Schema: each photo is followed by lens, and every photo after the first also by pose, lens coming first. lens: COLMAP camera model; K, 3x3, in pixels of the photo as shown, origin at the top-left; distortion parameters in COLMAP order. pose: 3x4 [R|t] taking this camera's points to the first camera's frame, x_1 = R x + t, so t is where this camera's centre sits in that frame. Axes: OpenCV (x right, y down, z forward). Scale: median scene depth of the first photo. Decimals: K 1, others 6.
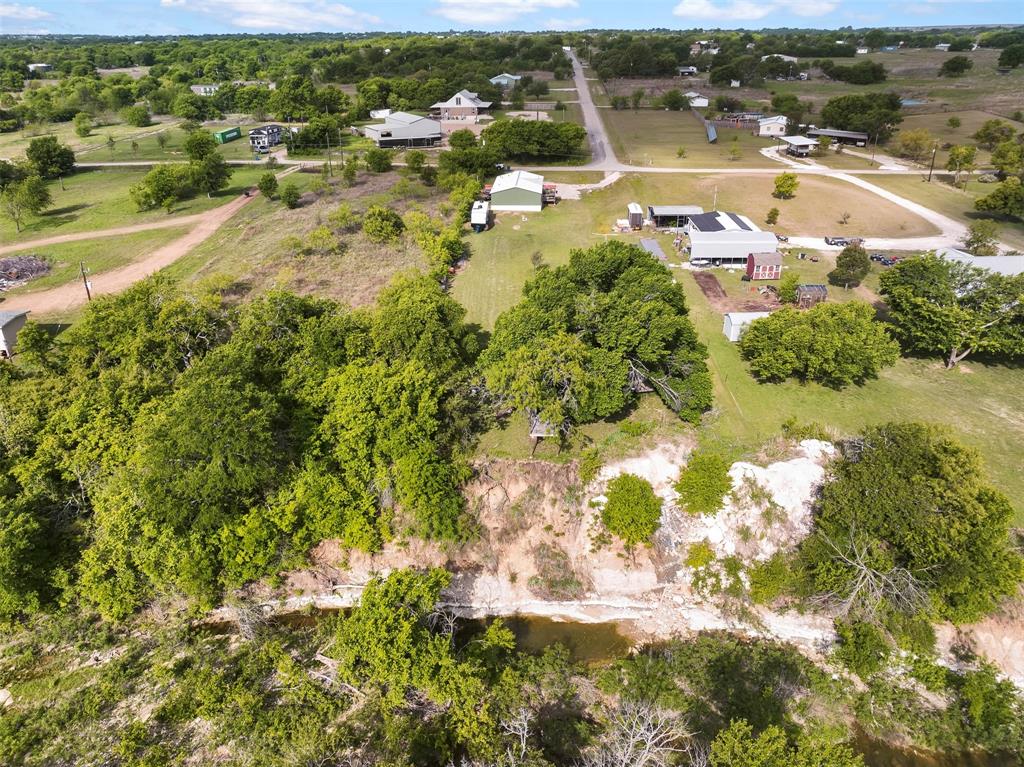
lens RADIAL K [[721.8, 0, 515.5], [0, 721.8, 372.7], [0, 0, 1]] dist [0.010272, 0.006653]
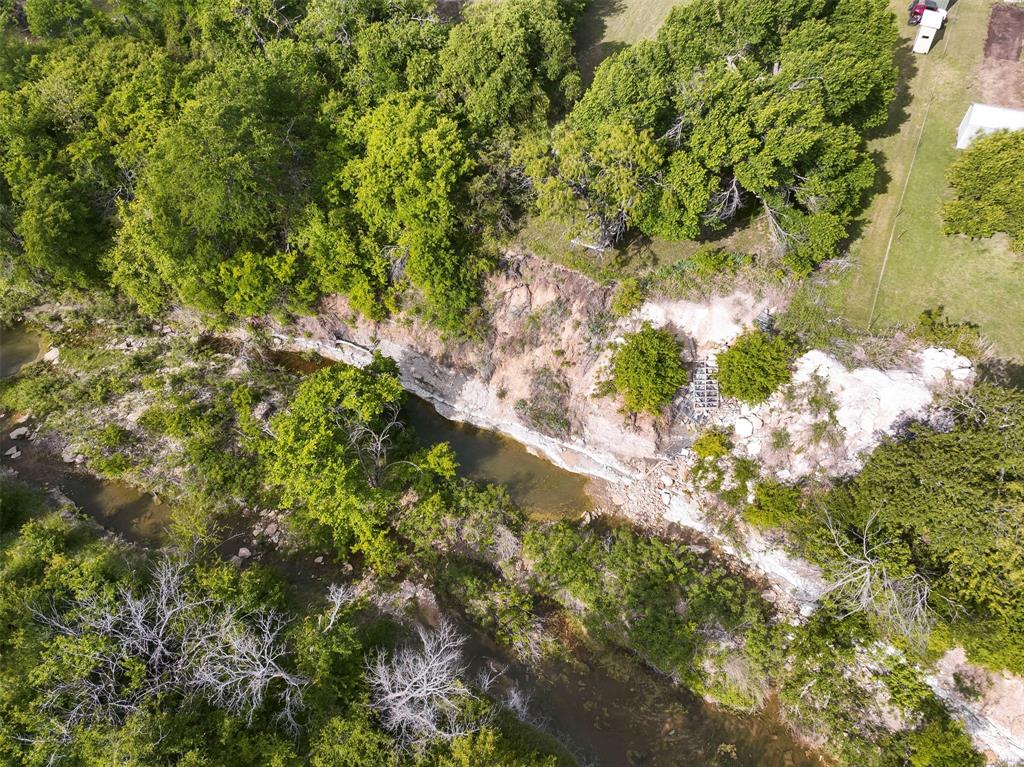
lens RADIAL K [[721.8, 0, 487.5], [0, 721.8, 376.2], [0, 0, 1]] dist [0.010272, 0.006653]
pose [[0.908558, 0.318049, -0.270865, 0.216646], [-0.163117, 0.866989, 0.470875, -0.158868], [0.384598, -0.383634, 0.839588, 0.233700]]
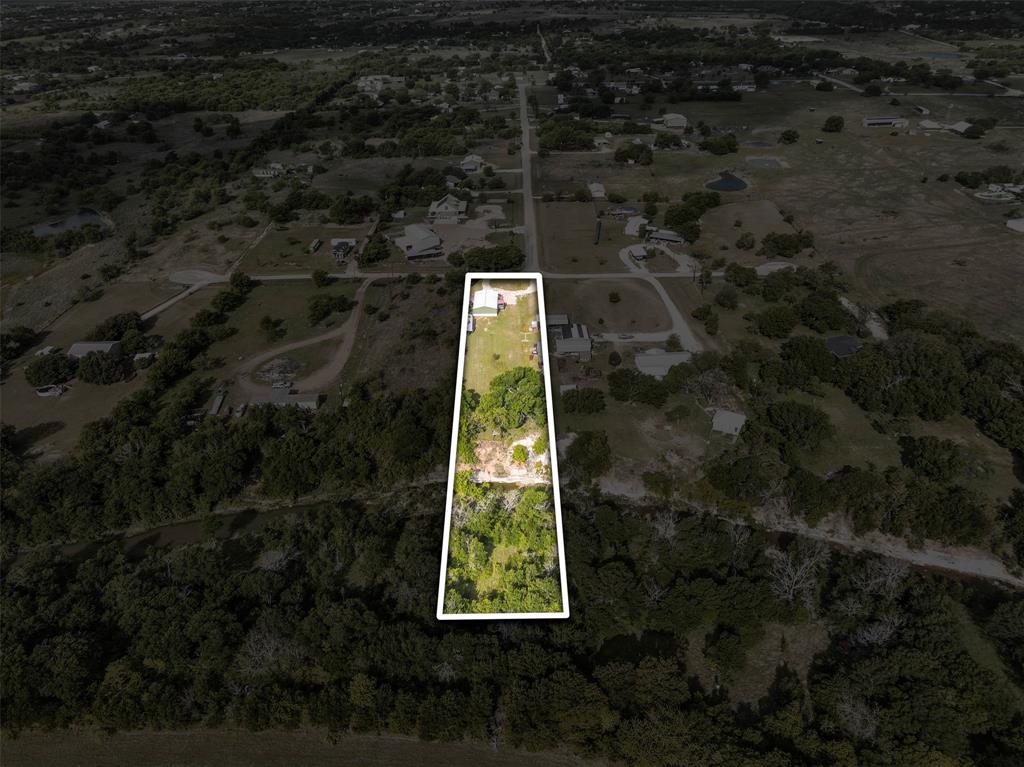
lens RADIAL K [[721.8, 0, 513.0], [0, 721.8, 389.8], [0, 0, 1]] dist [0.010272, 0.006653]
pose [[0.998882, -0.032894, 0.033963, 0.008260], [0.029439, 0.994785, 0.097656, -0.504559], [-0.036998, -0.096547, 0.994641, -2.678452]]
